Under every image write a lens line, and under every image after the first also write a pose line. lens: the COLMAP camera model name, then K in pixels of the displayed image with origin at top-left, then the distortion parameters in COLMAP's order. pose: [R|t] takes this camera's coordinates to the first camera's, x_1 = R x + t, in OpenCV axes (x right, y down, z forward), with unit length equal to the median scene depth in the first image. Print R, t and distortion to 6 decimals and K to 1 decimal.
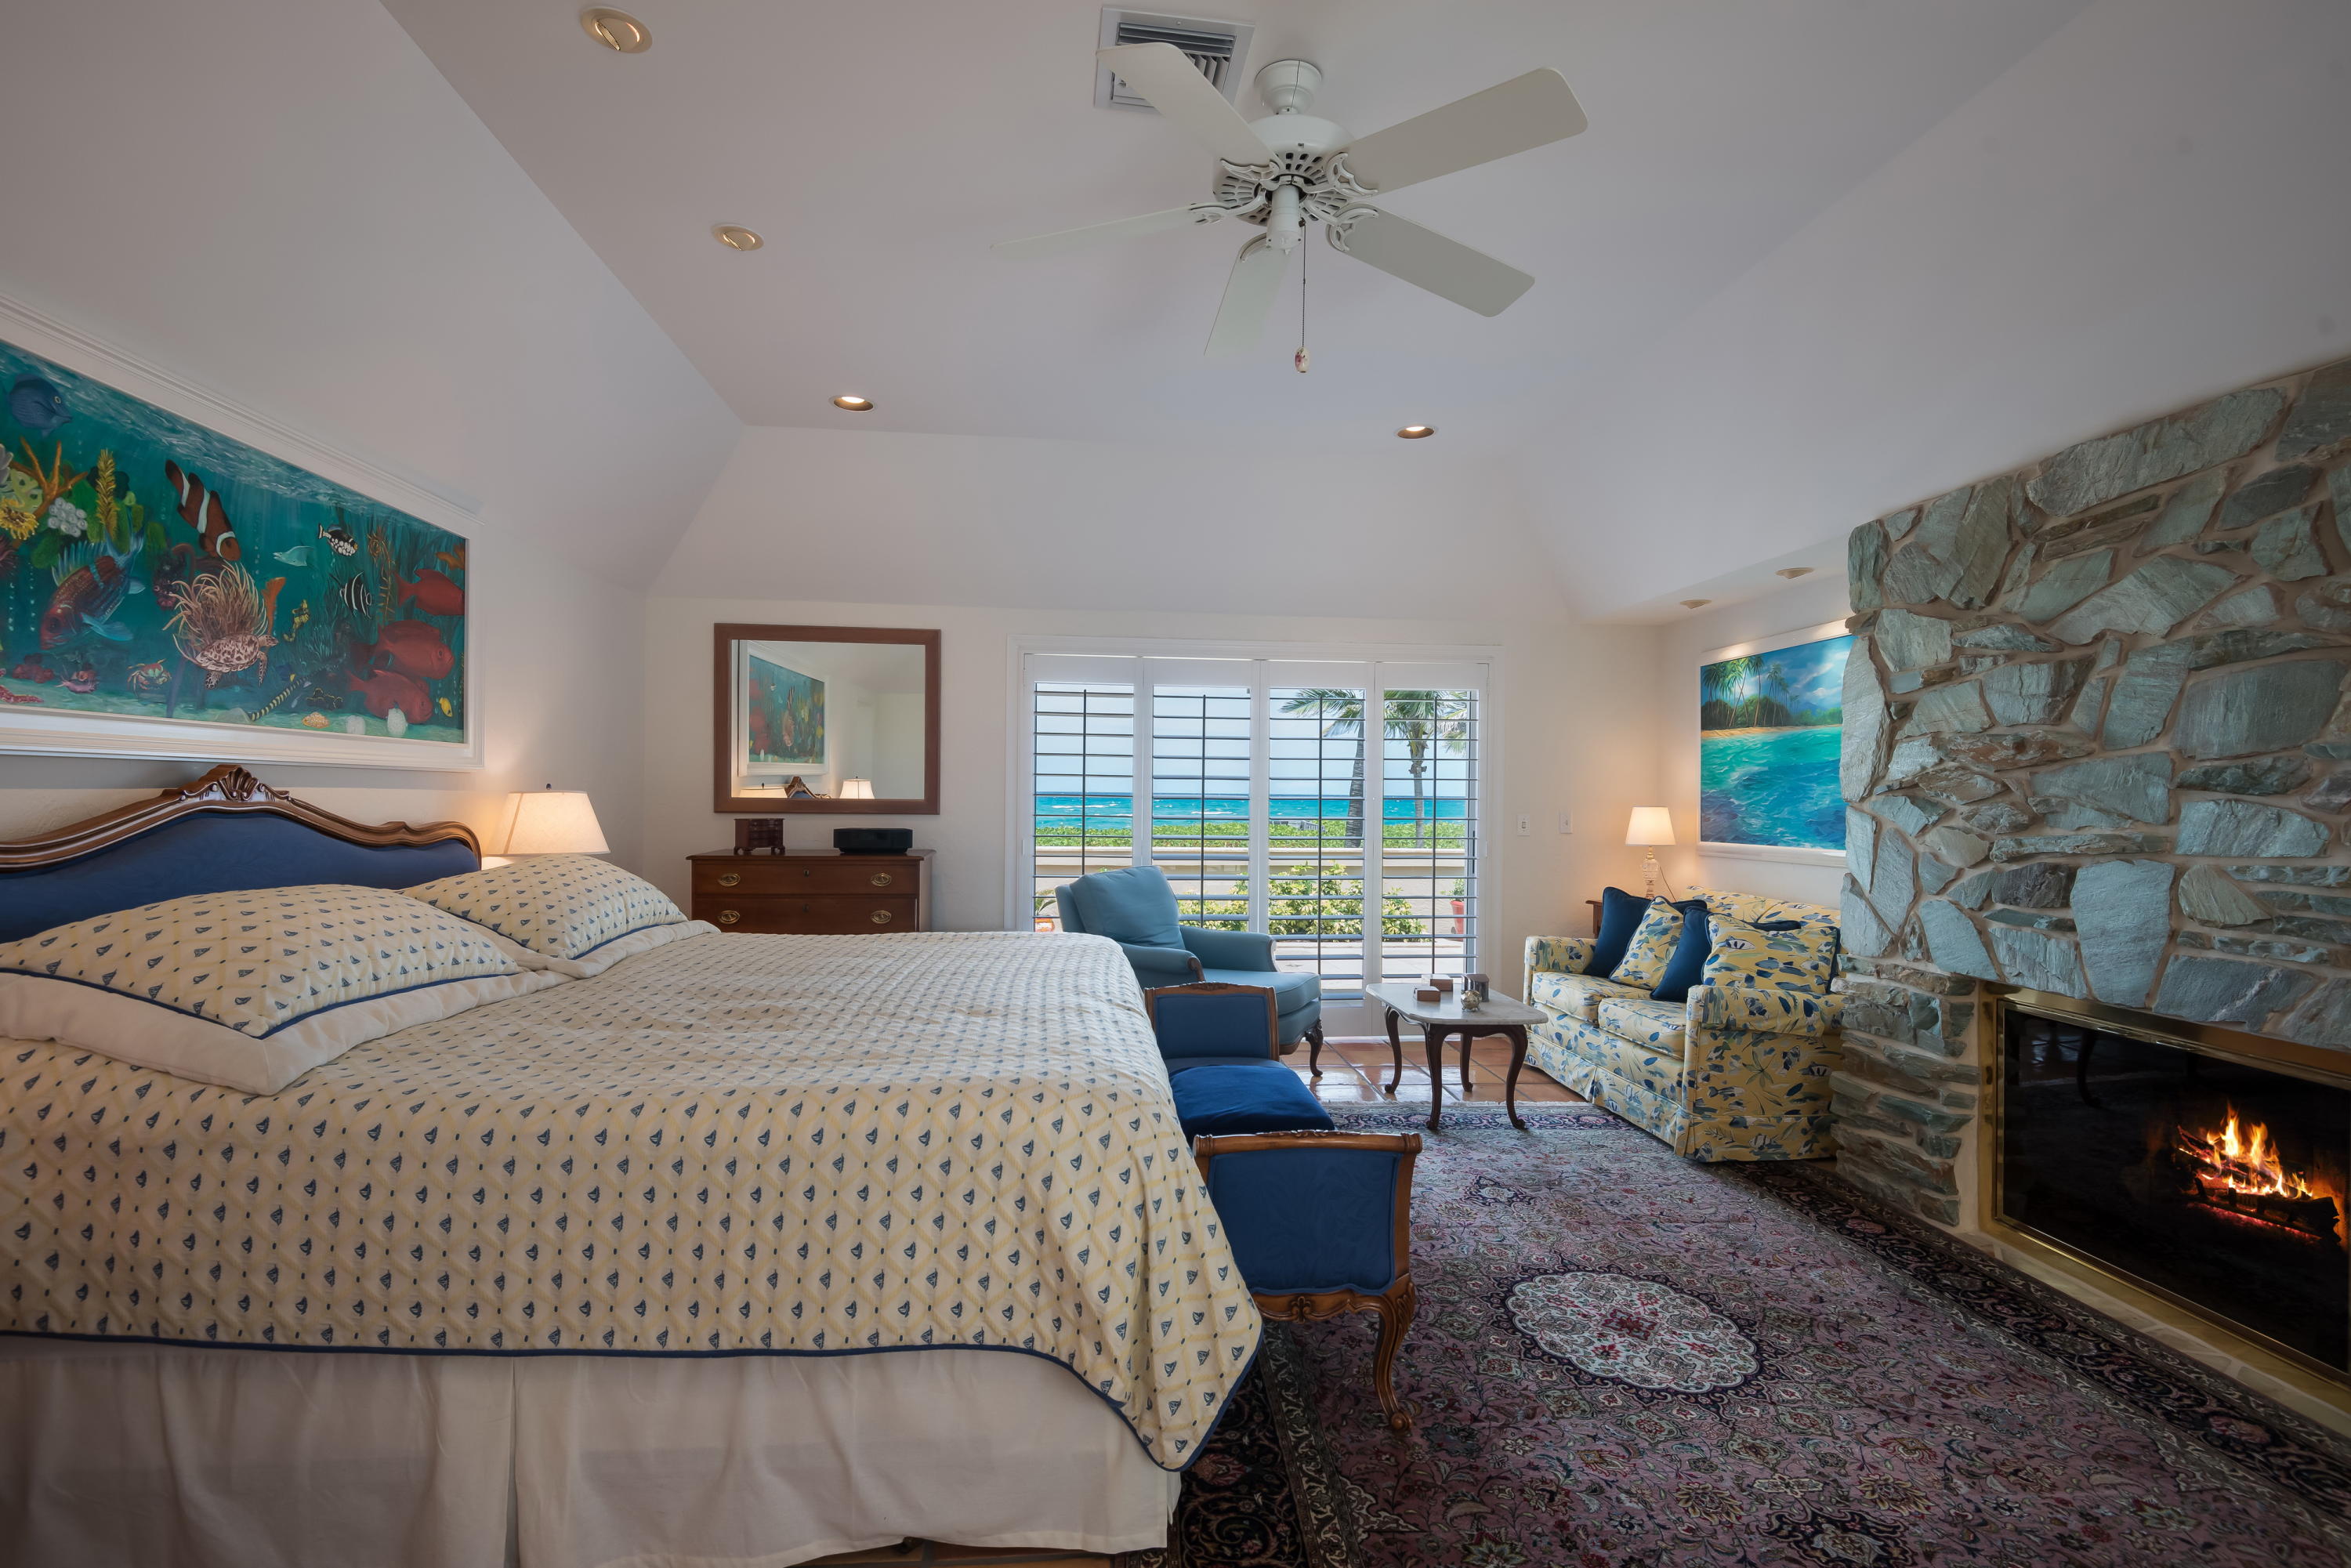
lens RADIAL K [[1072.7, 0, 1165.3], [0, 1072.7, 802.2], [0, 0, 1]] dist [0.017460, -0.015093]
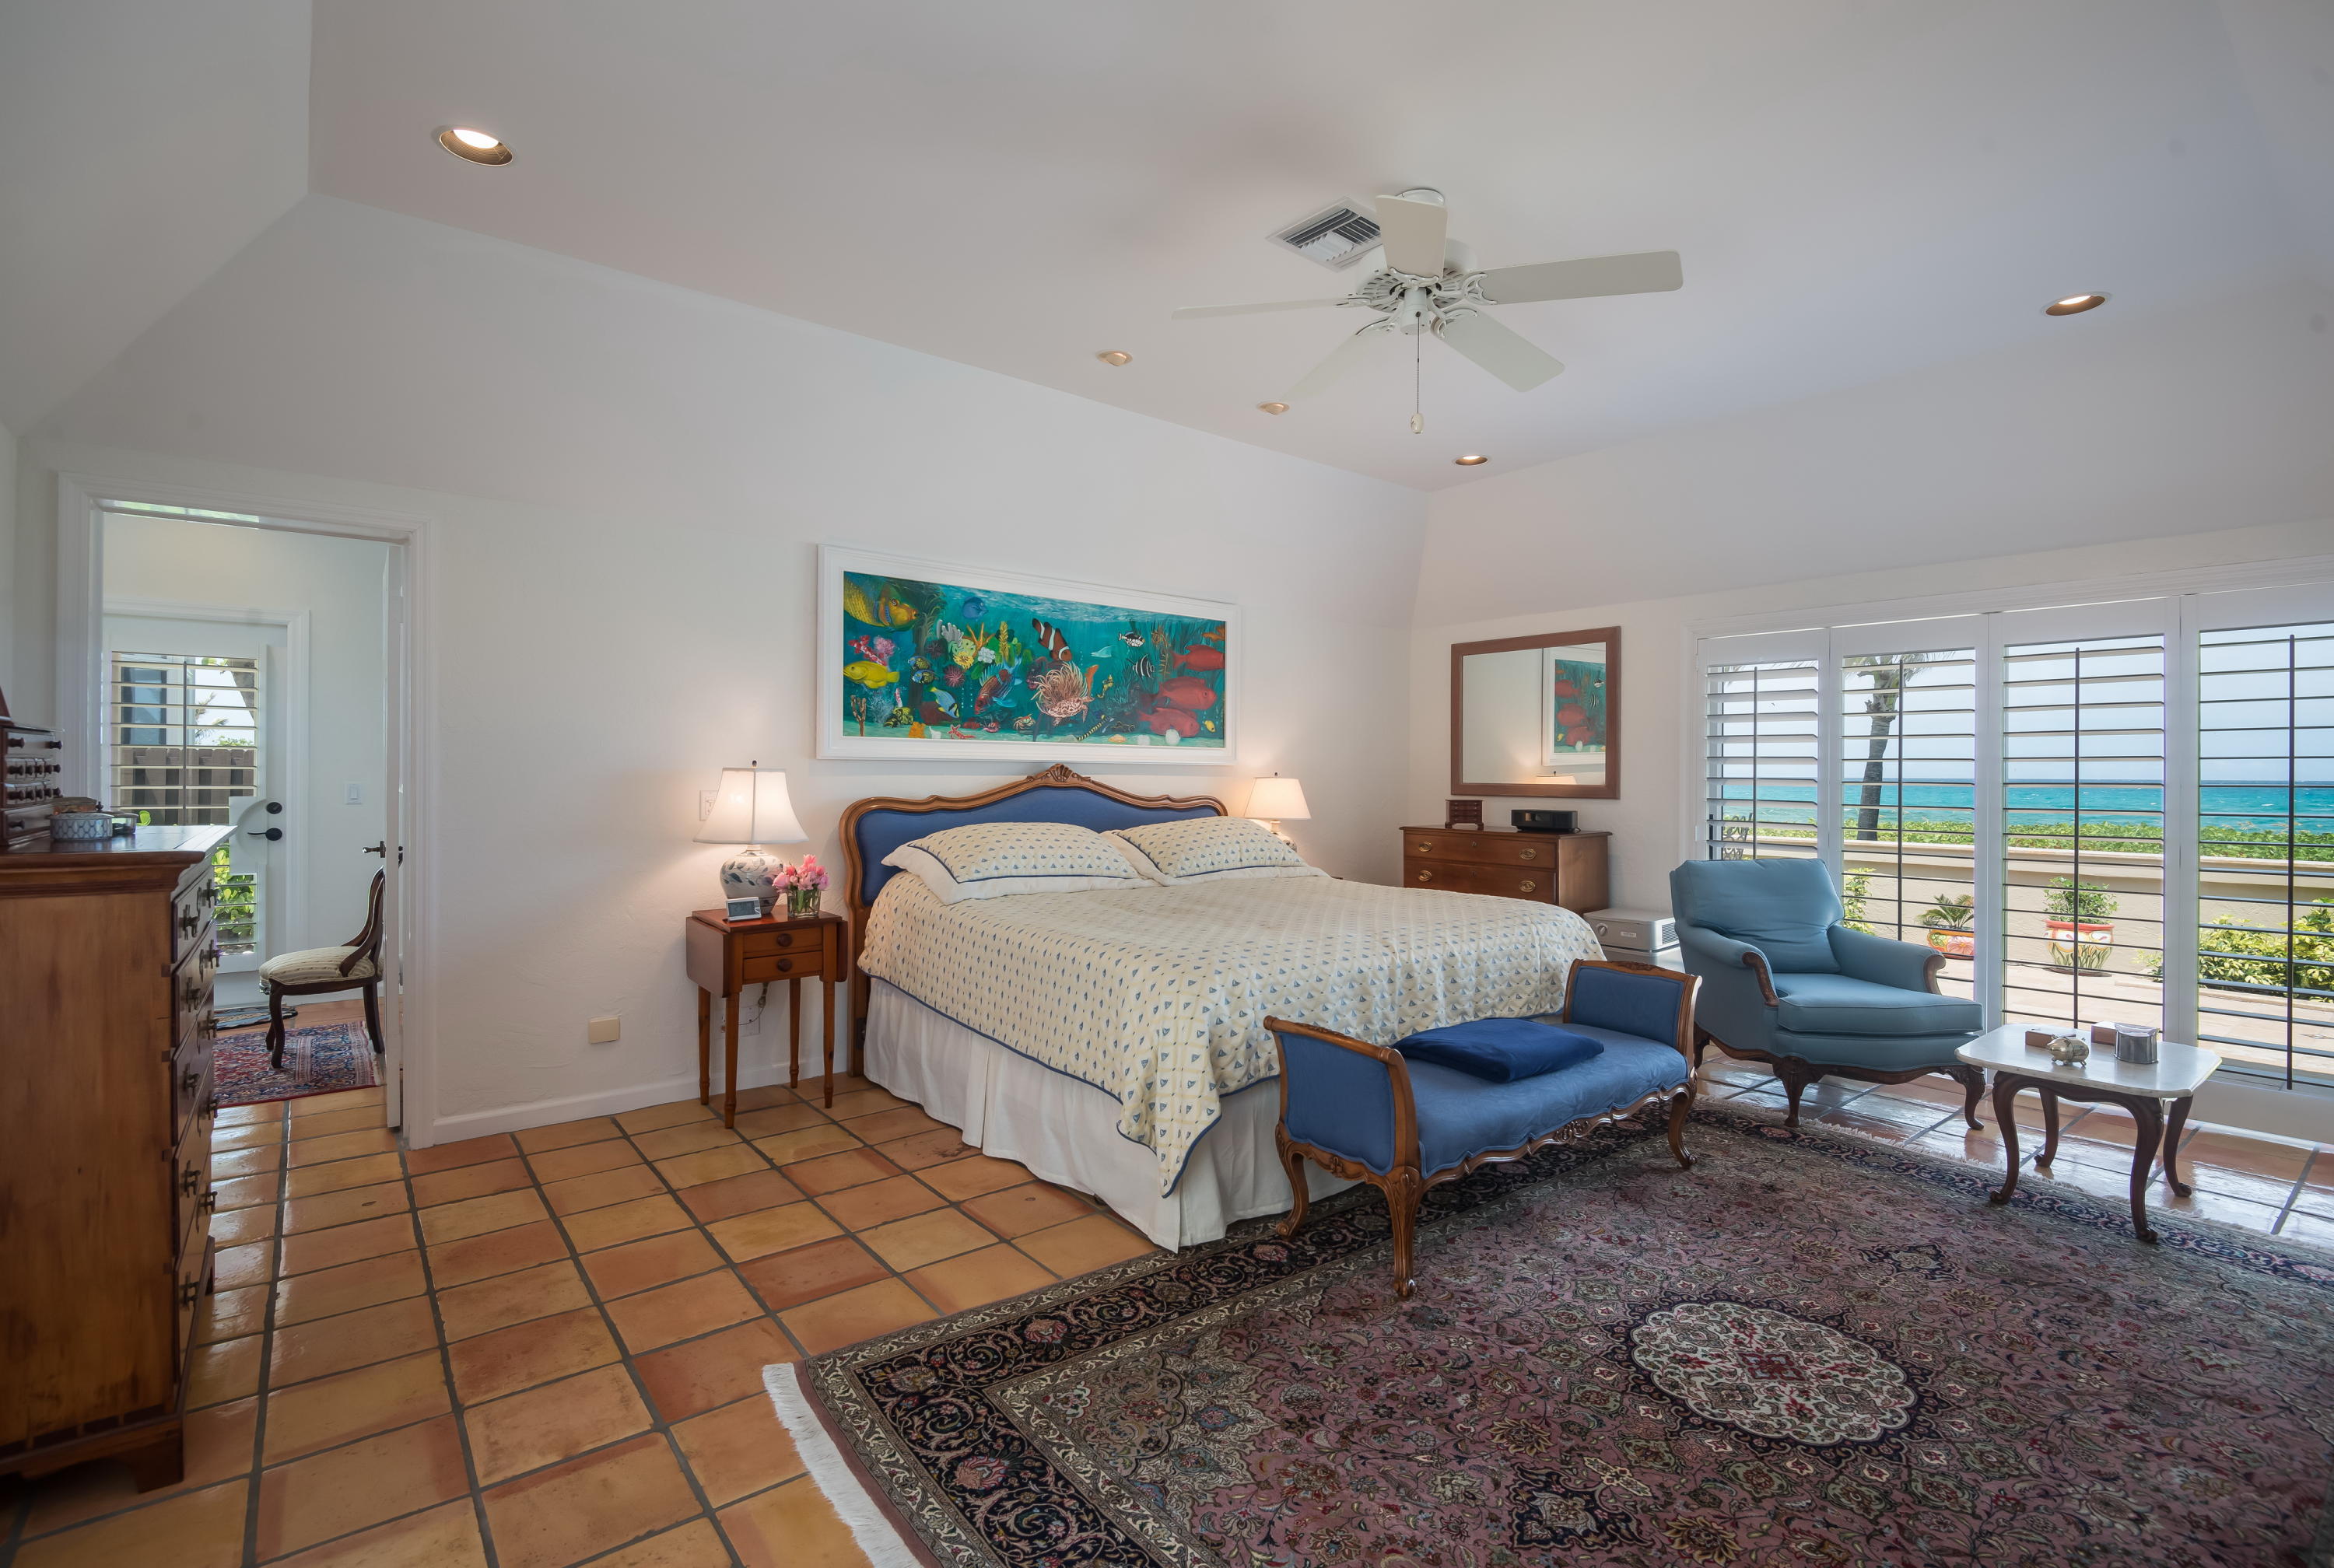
lens RADIAL K [[1064.8, 0, 1165.7], [0, 1064.8, 766.7], [0, 0, 1]] dist [0.017460, -0.015093]
pose [[0.546159, -0.012327, -0.837591, 0.753400], [-0.008227, 0.999765, -0.020078, 0.007287], [0.837641, 0.017857, 0.545929, 0.072111]]
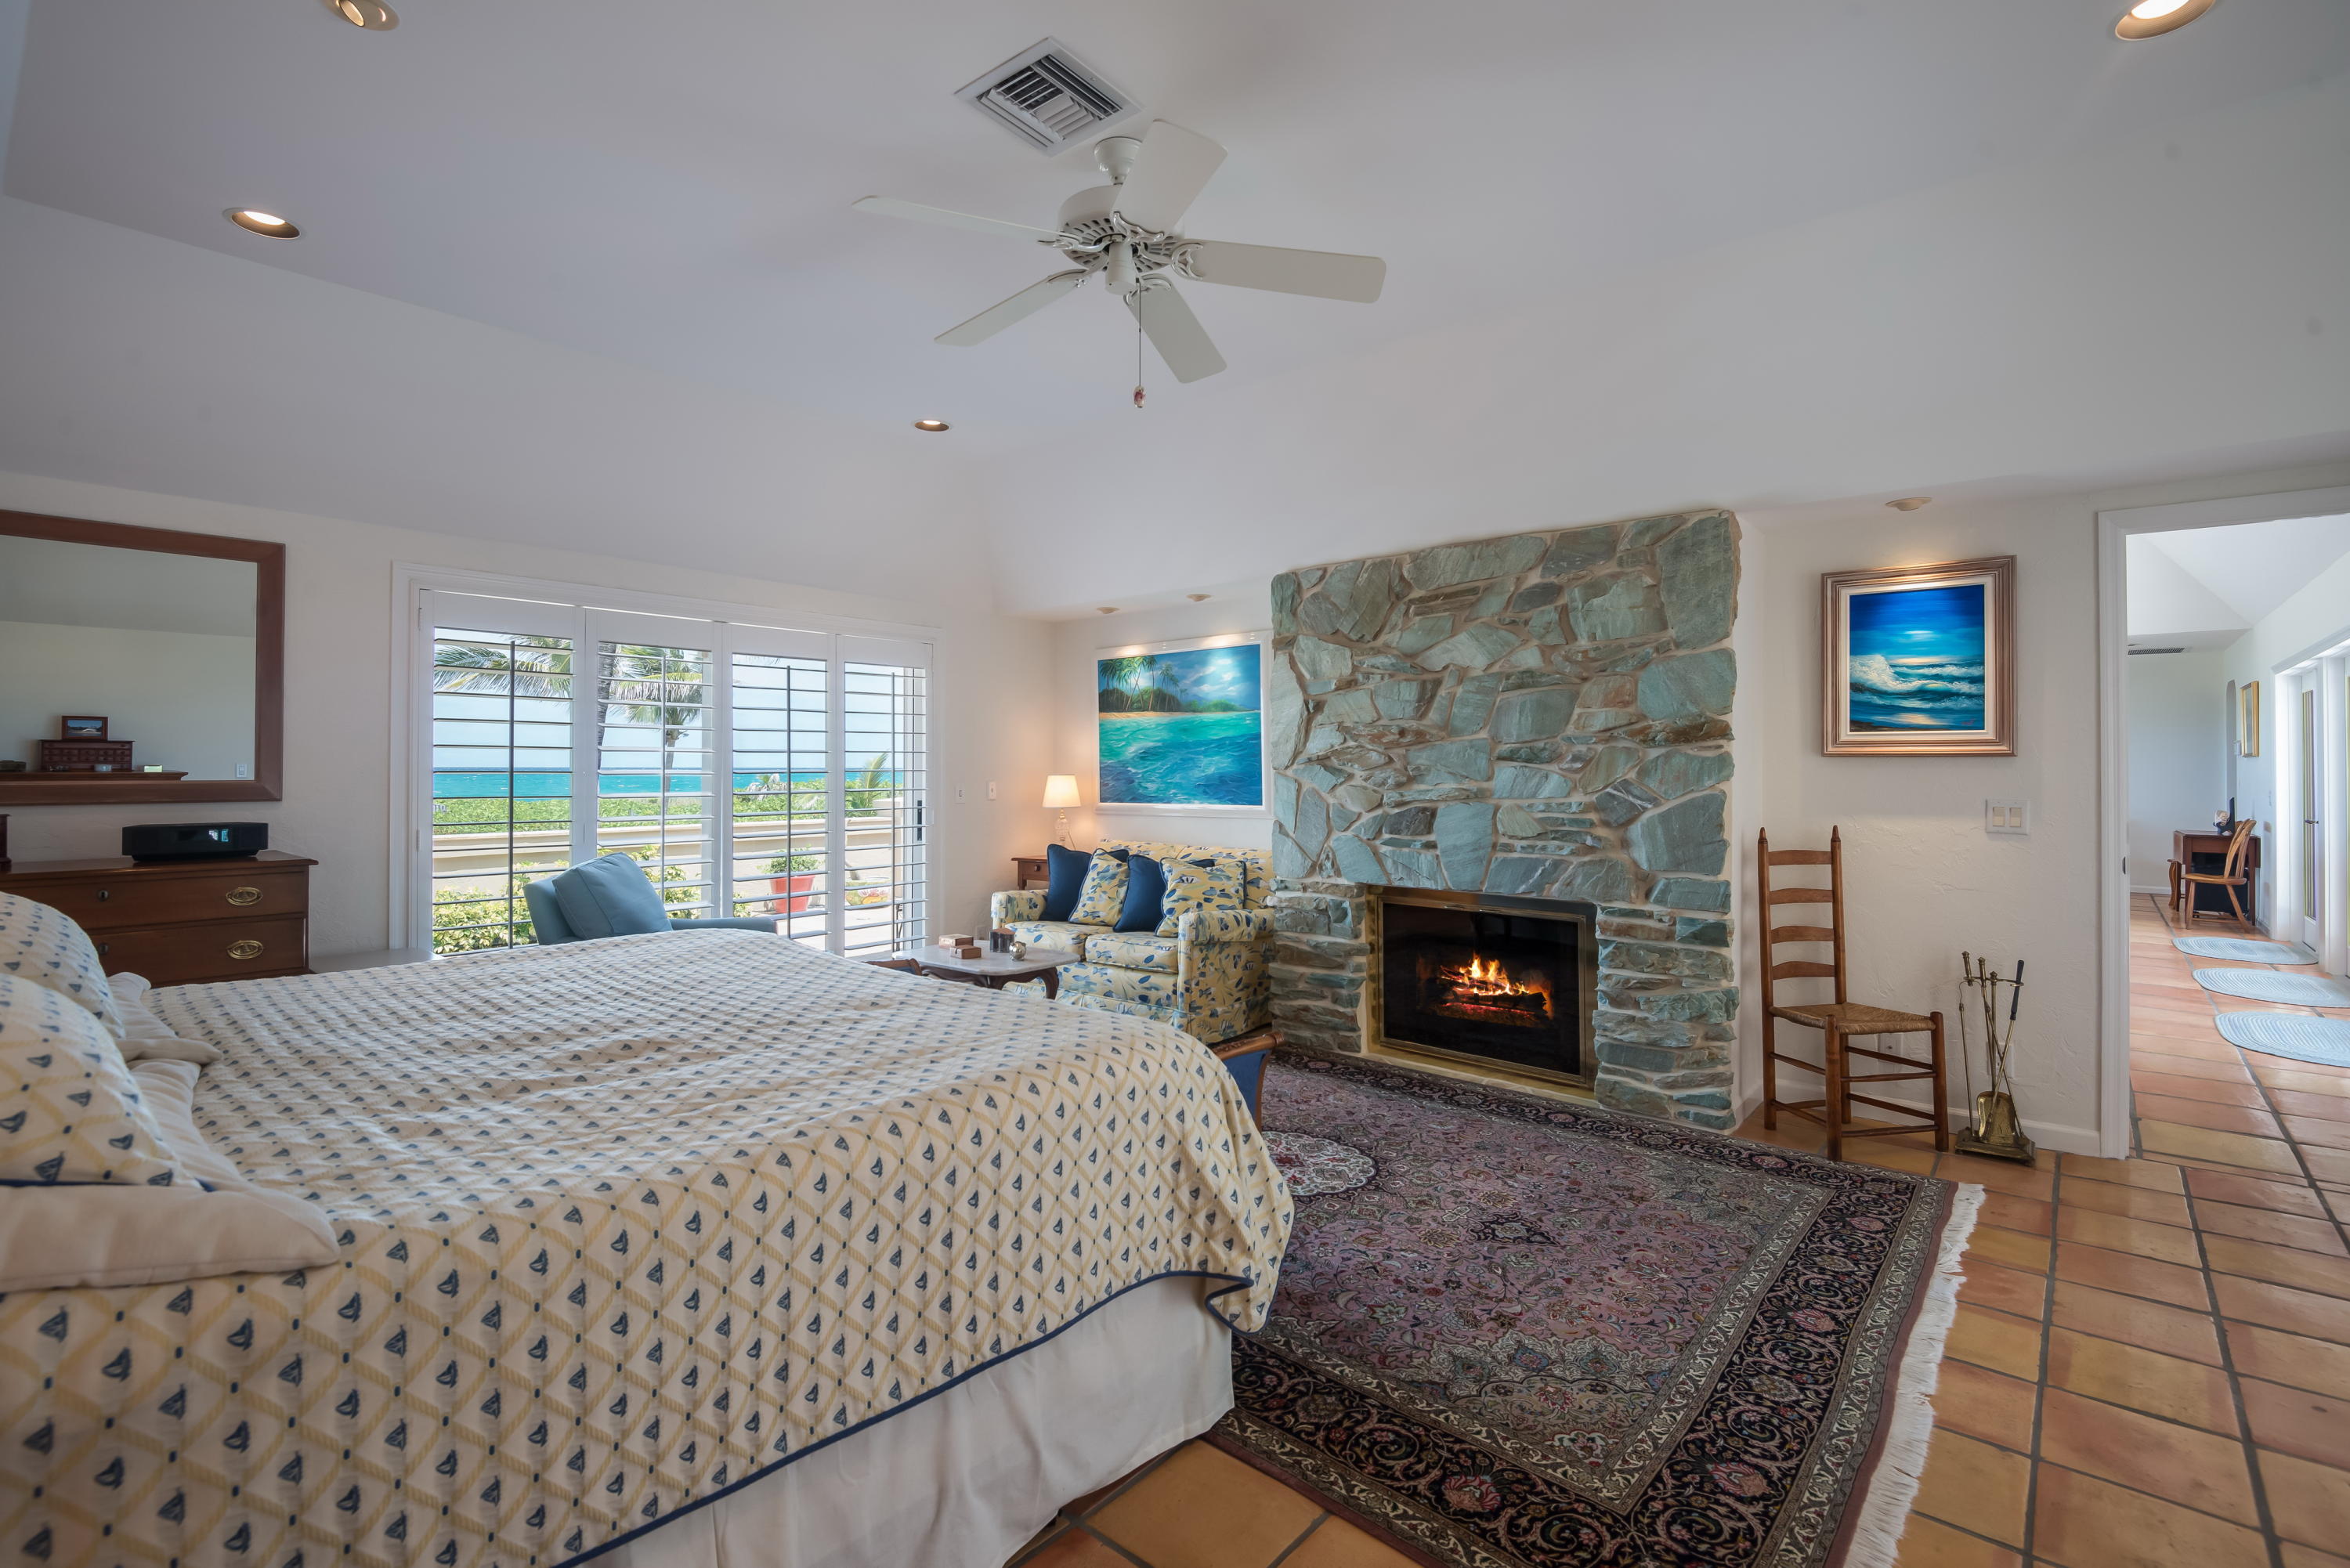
lens RADIAL K [[1072.2, 0, 1182.8], [0, 1072.2, 751.9], [0, 0, 1]] dist [0.017460, -0.015093]
pose [[0.712521, -0.000210, 0.701651, -0.498918], [0.012825, 0.999837, -0.012725, -0.007931], [-0.701534, 0.018066, 0.712407, 0.104992]]
